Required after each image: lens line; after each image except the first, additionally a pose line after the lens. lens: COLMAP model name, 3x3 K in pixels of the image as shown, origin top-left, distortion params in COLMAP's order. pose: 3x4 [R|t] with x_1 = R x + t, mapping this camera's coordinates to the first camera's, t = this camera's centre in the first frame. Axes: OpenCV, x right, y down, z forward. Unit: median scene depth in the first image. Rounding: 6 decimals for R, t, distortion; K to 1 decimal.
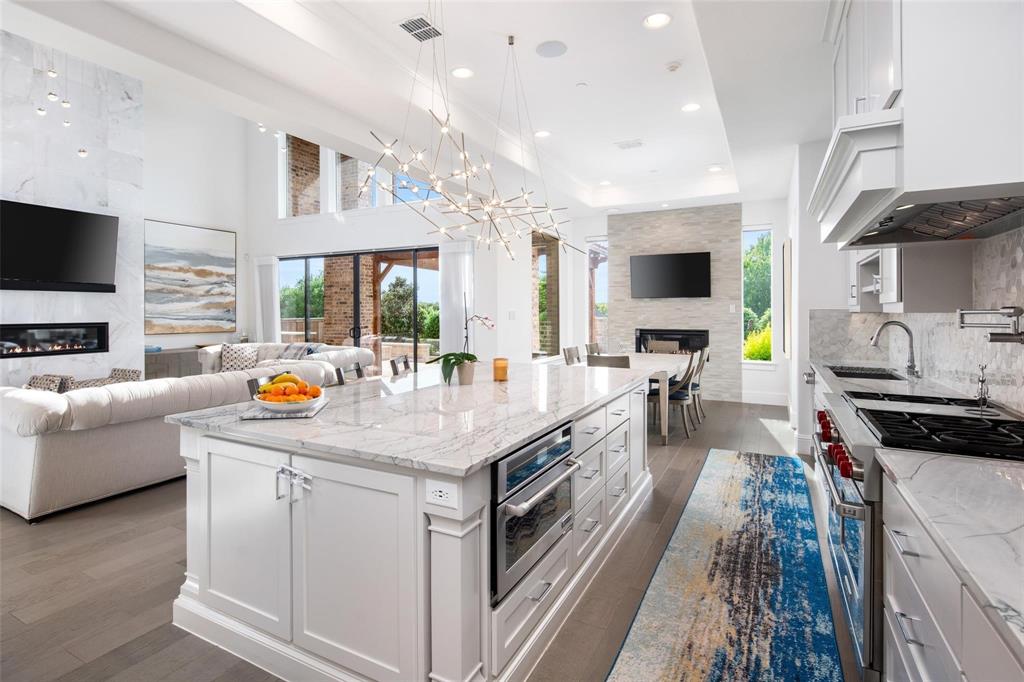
lens RADIAL K [[499.5, 0, 498.3], [0, 499.5, 311.9], [0, 0, 1]] dist [0.001900, -0.000216]
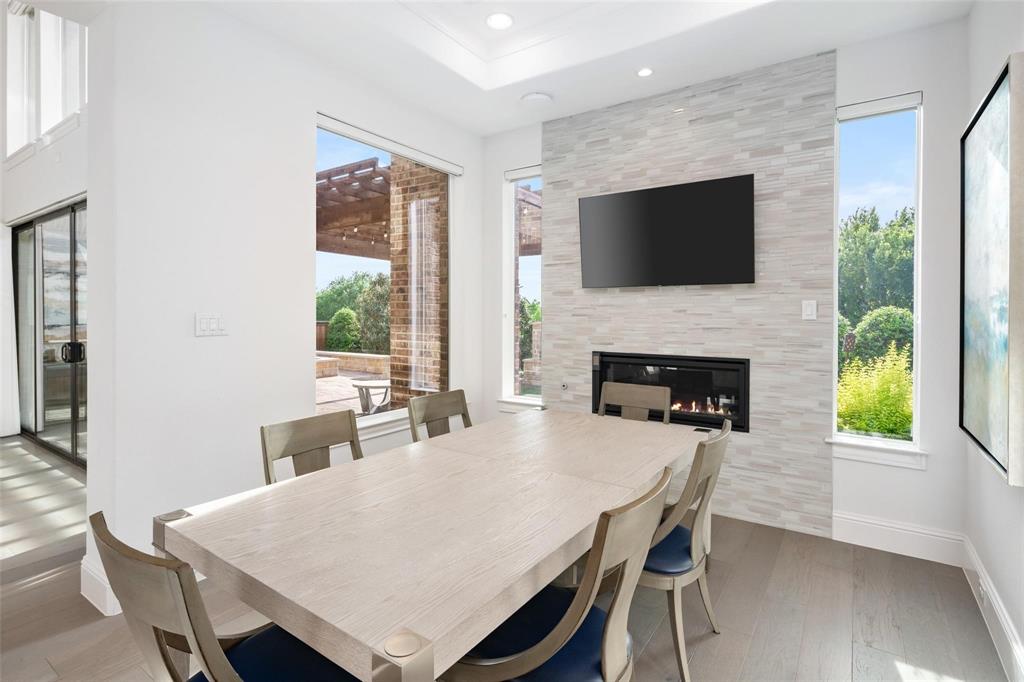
lens RADIAL K [[499.5, 0, 487.7], [0, 499.5, 319.8], [0, 0, 1]] dist [0.001900, -0.000216]
pose [[0.990934, 0.005775, -0.134227, 0.253918], [-0.004578, 0.999947, 0.009225, -0.001058], [0.134273, -0.008527, 0.990908, 0.540538]]
